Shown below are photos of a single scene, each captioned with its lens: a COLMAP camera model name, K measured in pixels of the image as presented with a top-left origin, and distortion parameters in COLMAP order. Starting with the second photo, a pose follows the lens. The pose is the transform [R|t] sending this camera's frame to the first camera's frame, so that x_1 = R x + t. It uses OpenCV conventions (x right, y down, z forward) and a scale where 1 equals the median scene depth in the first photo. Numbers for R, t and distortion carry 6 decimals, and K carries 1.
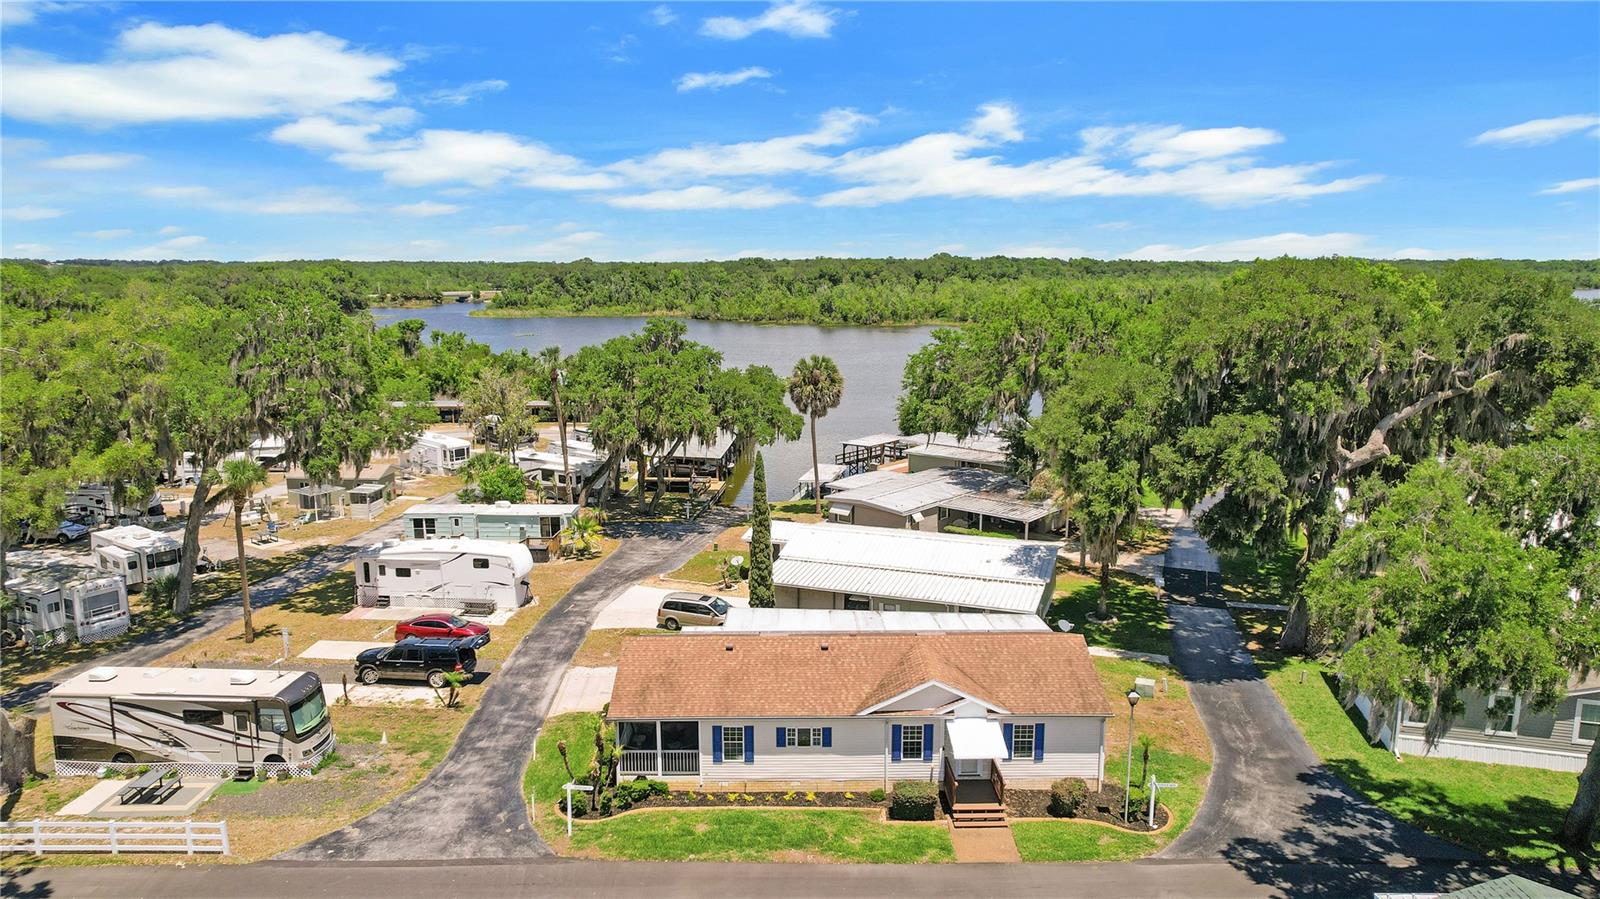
lens RADIAL K [[1058.6, 0, 800.0], [0, 1058.6, 449.5], [0, 0, 1]] dist [-0.035522, 0.054004]
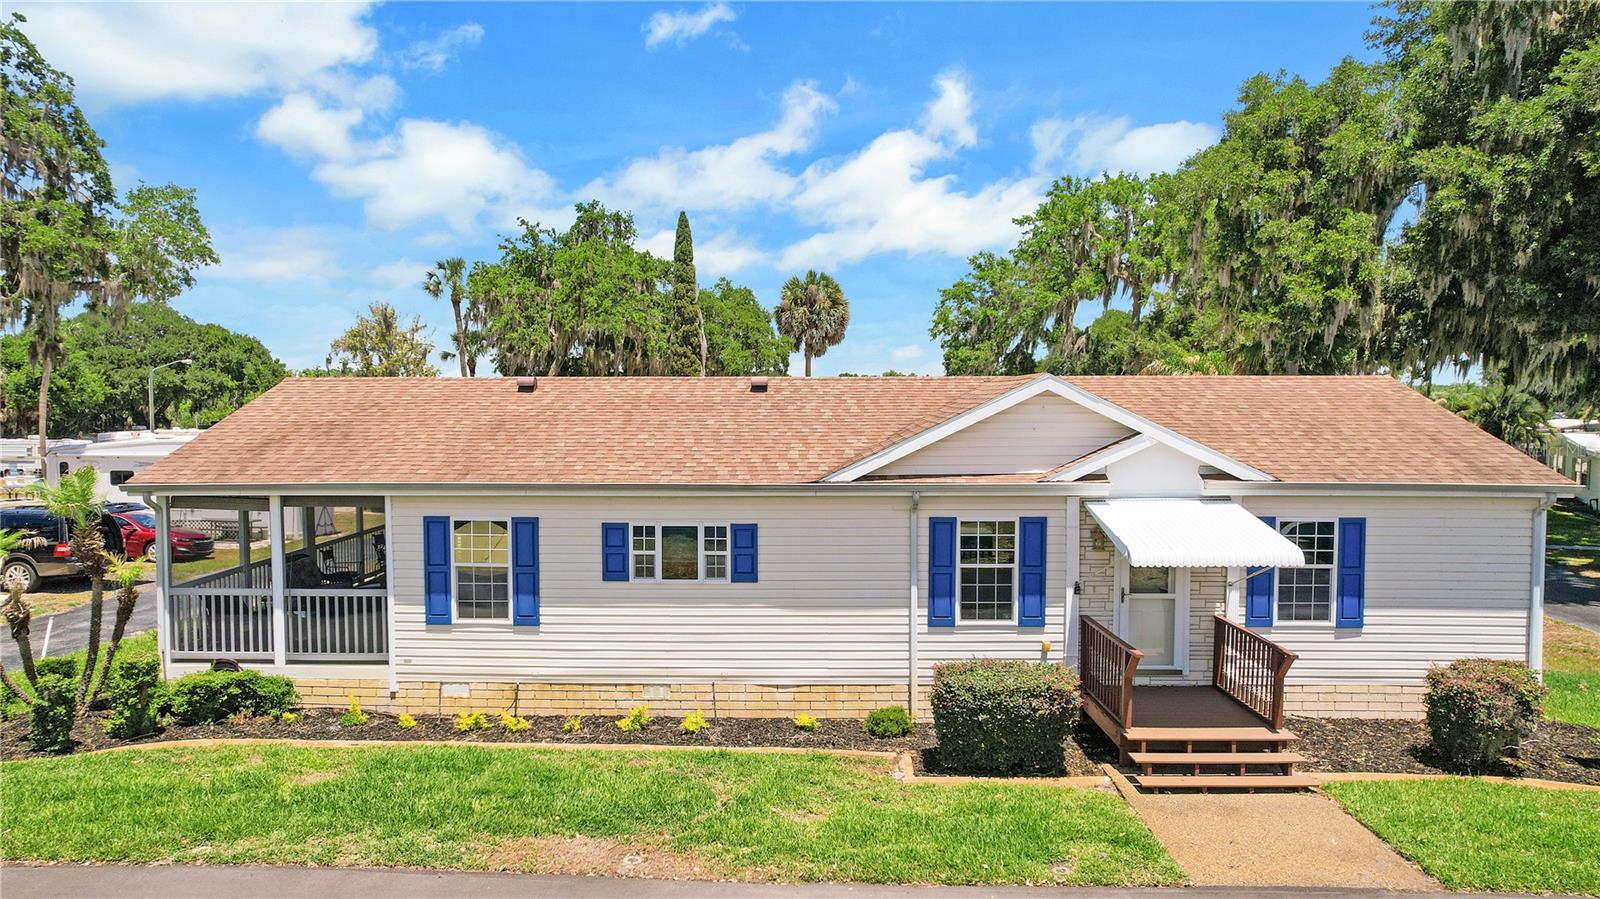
lens RADIAL K [[1064.5, 0, 789.8], [0, 1064.5, 451.9], [0, 0, 1]] dist [-0.039694, 0.062519]
pose [[0.999508, 0.002267, -0.031273, 0.051616], [-0.006143, 0.992214, -0.124389, 0.282032], [0.030747, 0.124520, 0.991741, 0.641223]]
